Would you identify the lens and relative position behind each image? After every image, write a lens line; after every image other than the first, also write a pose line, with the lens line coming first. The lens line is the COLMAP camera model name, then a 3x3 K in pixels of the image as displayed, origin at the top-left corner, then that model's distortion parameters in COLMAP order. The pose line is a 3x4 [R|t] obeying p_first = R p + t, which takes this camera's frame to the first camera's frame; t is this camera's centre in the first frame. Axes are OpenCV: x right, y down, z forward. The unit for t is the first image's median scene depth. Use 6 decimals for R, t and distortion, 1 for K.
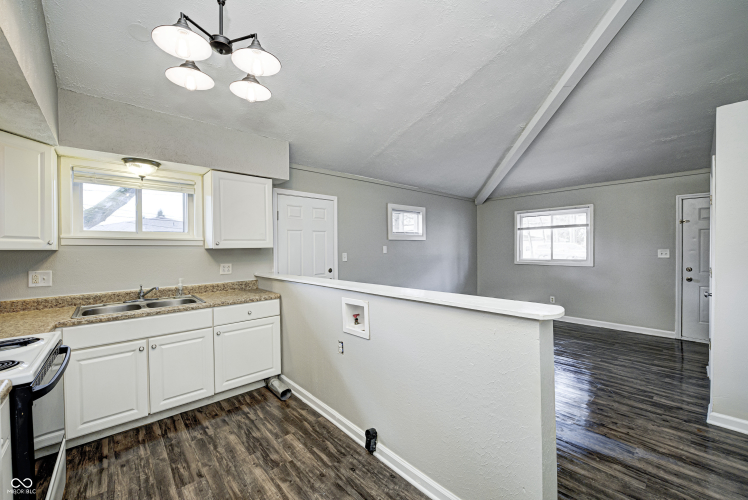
lens RADIAL K [[296.7, 0, 374.0], [0, 296.7, 250.0], [0, 0, 1]] dist [0.001566, -0.002704]
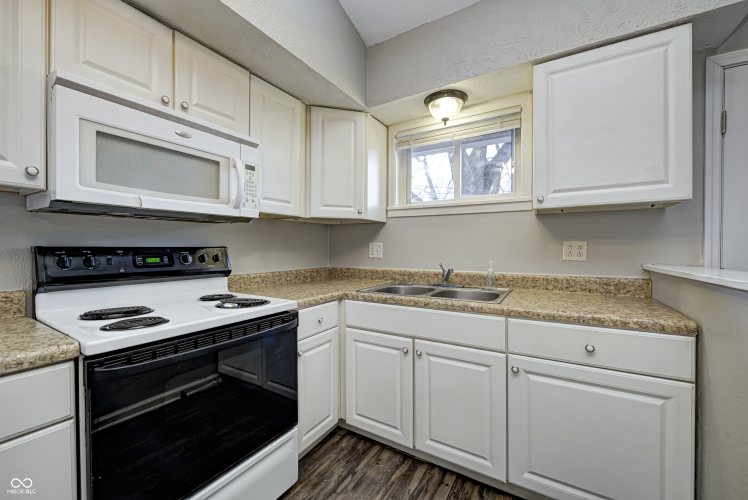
lens RADIAL K [[296.7, 0, 374.0], [0, 296.7, 250.0], [0, 0, 1]] dist [0.001566, -0.002704]
pose [[0.291524, 0.017123, -0.956410, -0.102243], [-0.012526, 0.999822, 0.014082, 0.064740], [0.956482, 0.007875, 0.291687, 0.551885]]
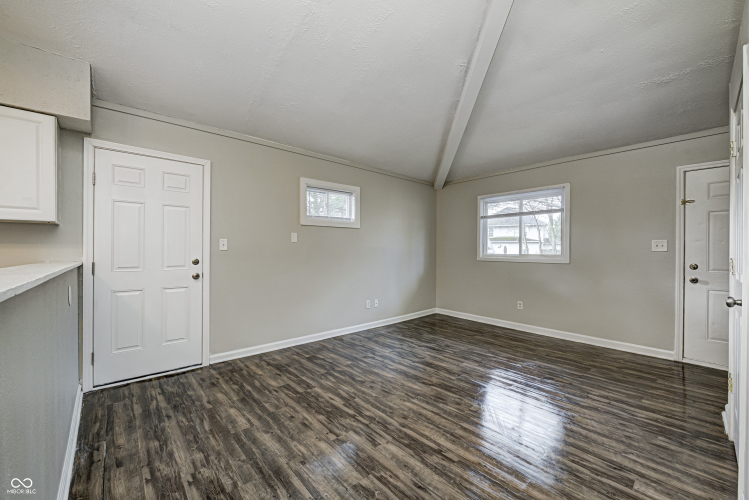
lens RADIAL K [[297.1, 0, 374.5], [0, 297.1, 250.0], [0, 0, 1]] dist [0.001566, -0.002704]
pose [[0.999936, 0.011262, 0.000623, 0.403376], [-0.011257, 0.999908, -0.007530, 0.057017], [-0.000708, 0.007522, 0.999971, 0.393645]]
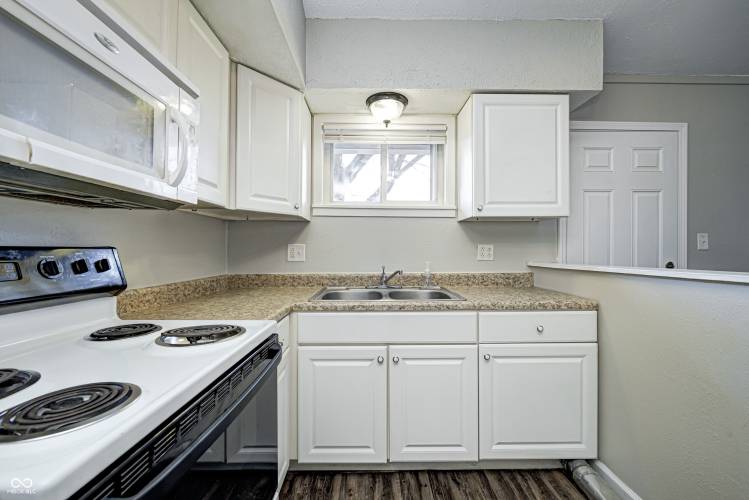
lens RADIAL K [[297.1, 0, 374.5], [0, 297.1, 250.0], [0, 0, 1]] dist [0.001566, -0.002704]
pose [[0.753820, 0.009407, -0.657014, -0.277997], [-0.014745, 0.999888, -0.002601, 0.070161], [0.656916, 0.011648, 0.753874, 0.376544]]
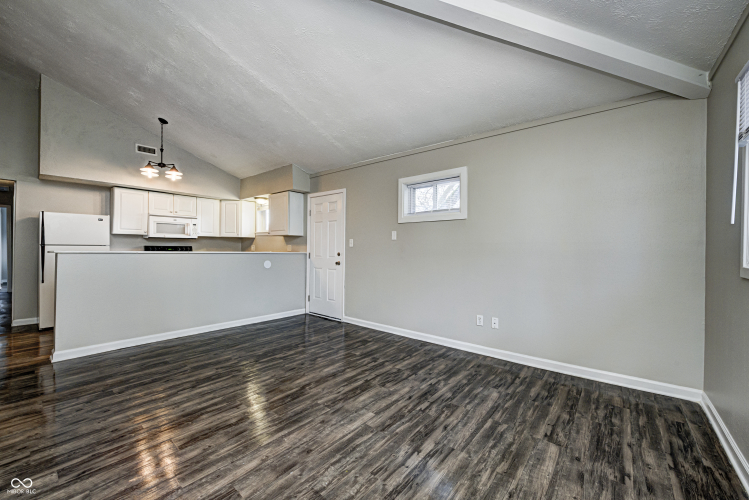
lens RADIAL K [[297.1, 0, 374.5], [0, 297.1, 250.0], [0, 0, 1]] dist [0.001566, -0.002704]
pose [[0.156093, 0.013887, -0.987645, 1.428225], [-0.017430, 0.999784, 0.011303, 0.052716], [0.987589, 0.015451, 0.156301, 1.352044]]
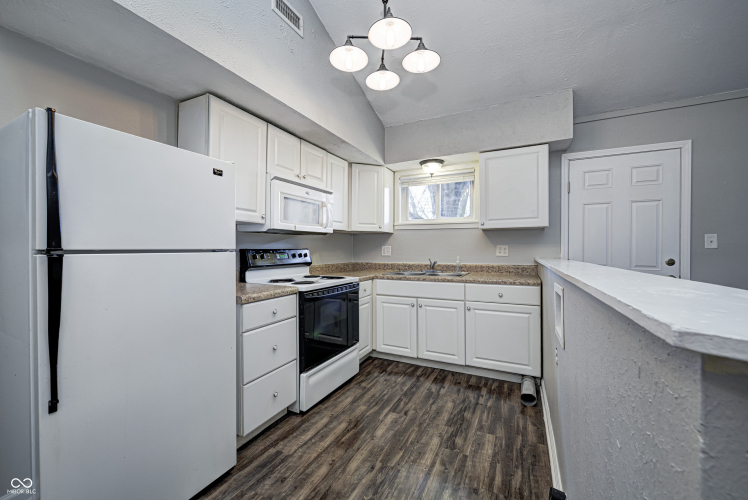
lens RADIAL K [[296.7, 0, 374.0], [0, 296.7, 250.0], [0, 0, 1]] dist [0.001566, -0.002704]
pose [[0.373015, 0.012406, -0.927742, 0.278487], [-0.011279, 0.999897, 0.008836, 0.062934], [0.927757, 0.007168, 0.373116, 0.268953]]
